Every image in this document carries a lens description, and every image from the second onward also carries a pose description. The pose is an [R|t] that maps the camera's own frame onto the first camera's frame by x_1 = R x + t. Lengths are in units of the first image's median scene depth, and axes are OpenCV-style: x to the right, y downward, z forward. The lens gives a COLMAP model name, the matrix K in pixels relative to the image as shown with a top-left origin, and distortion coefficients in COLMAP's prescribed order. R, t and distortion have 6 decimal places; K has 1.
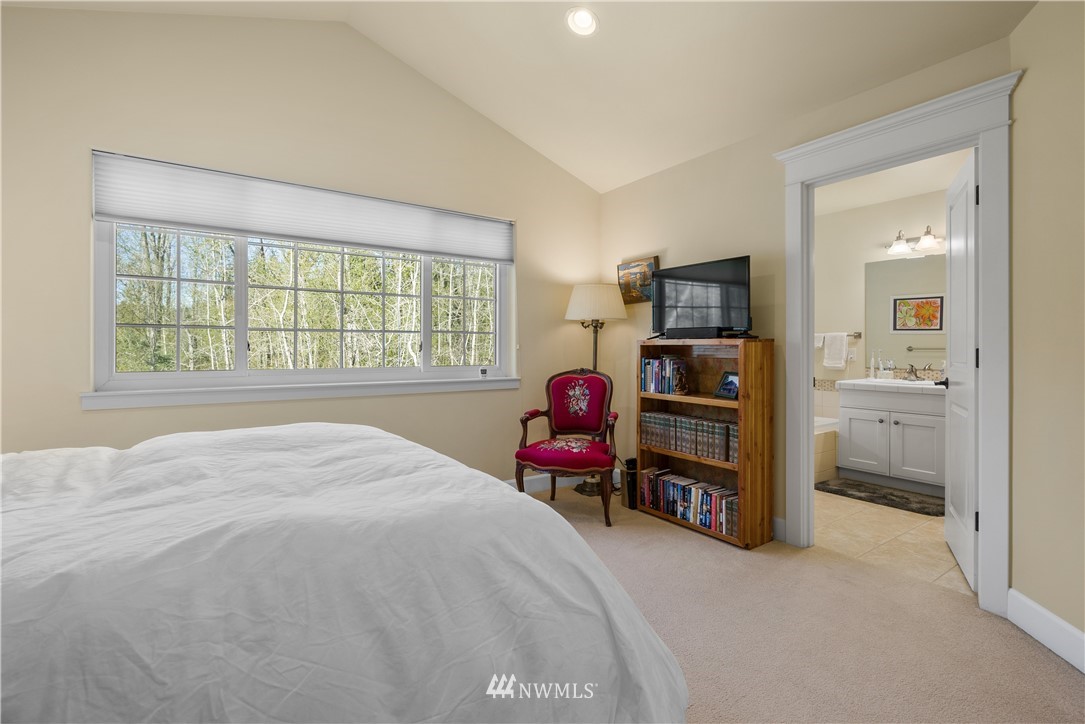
lens RADIAL K [[498.3, 0, 544.3], [0, 498.3, 345.8], [0, 0, 1]] dist [-0.002409, -0.000063]
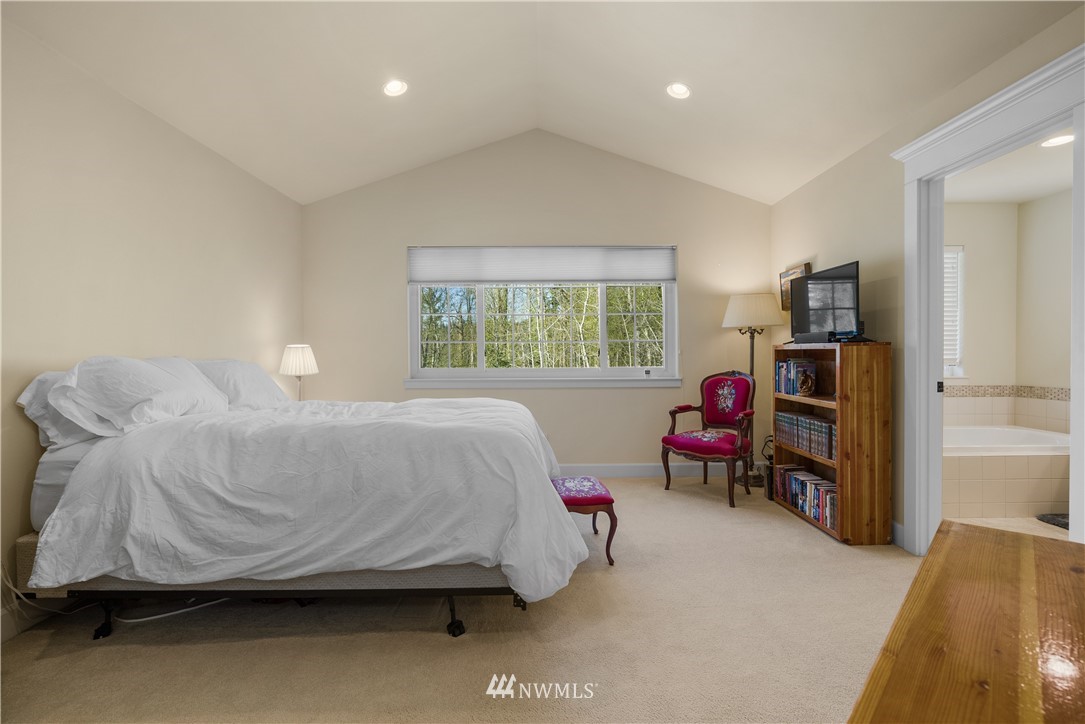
lens RADIAL K [[490.9, 0, 542.1], [0, 490.9, 359.7], [0, 0, 1]] dist [-0.000242, 0.000314]
pose [[0.829134, 0.000847, -0.559049, 0.374693], [0.009492, 0.999833, 0.015594, -0.000782], [0.558969, -0.018236, 0.828988, -0.170369]]
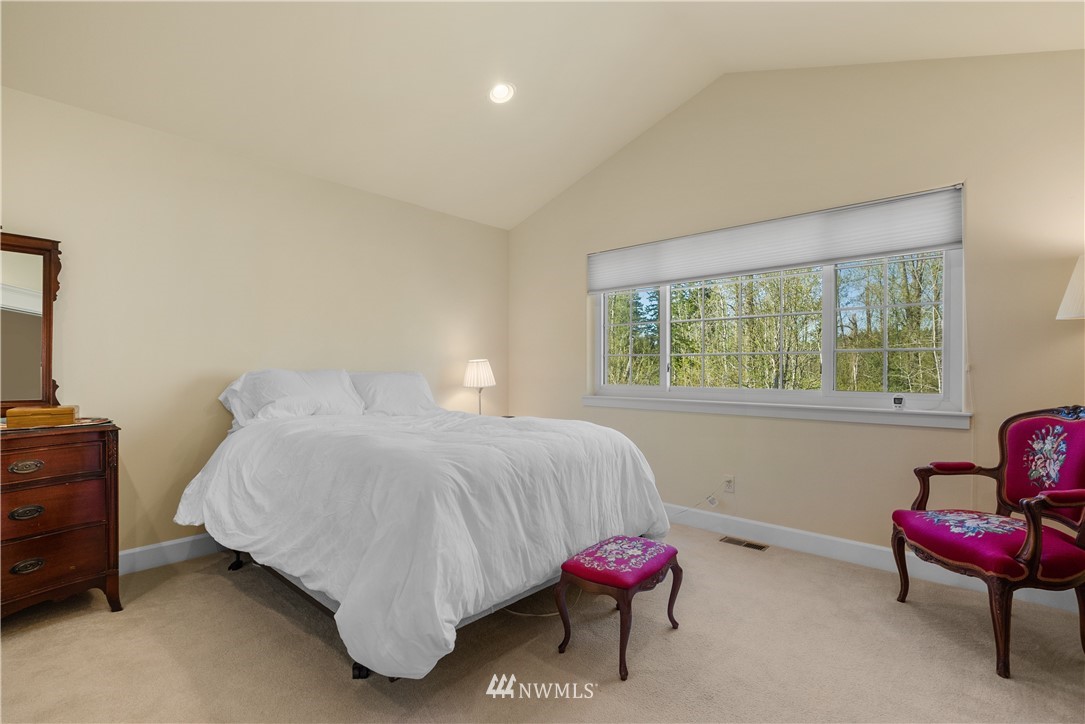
lens RADIAL K [[495.2, 0, 538.6], [0, 495.2, 371.7], [0, 0, 1]] dist [-0.000839, 0.000266]
pose [[0.231890, 0.003891, -0.972734, 0.530035], [0.003527, 0.999982, 0.004840, 0.002353], [0.972736, -0.004554, 0.231872, 0.319563]]
